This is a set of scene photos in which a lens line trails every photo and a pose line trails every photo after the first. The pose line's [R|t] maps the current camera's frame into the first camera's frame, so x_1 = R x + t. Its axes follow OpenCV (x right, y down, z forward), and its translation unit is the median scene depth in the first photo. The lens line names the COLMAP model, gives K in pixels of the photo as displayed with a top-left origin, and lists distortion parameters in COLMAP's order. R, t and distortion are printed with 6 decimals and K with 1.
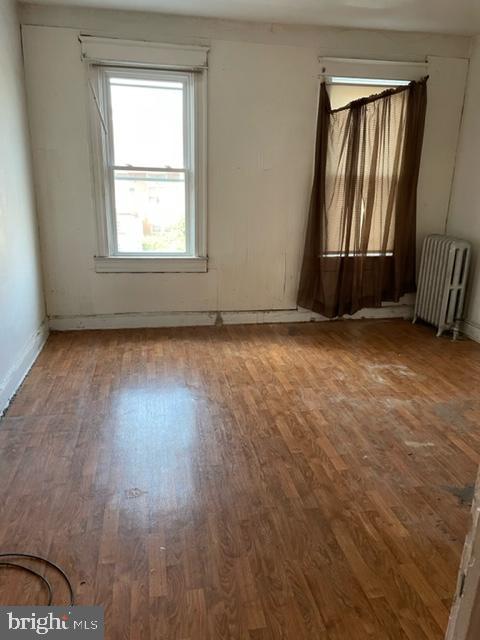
lens RADIAL K [[484.9, 0, 243.9], [0, 484.9, 316.9], [0, 0, 1]] dist [0.061876, -0.066043]
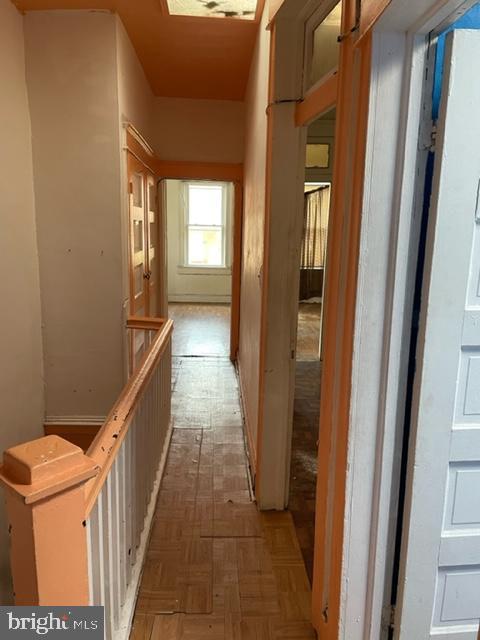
lens RADIAL K [[484.9, 0, 236.9], [0, 484.9, 321.8], [0, 0, 1]] dist [0.061876, -0.066043]
pose [[0.987780, 0.024744, -0.153878, 0.273675], [-0.039562, 0.994786, -0.093995, 0.300754], [0.150749, 0.098934, 0.983609, -0.996540]]
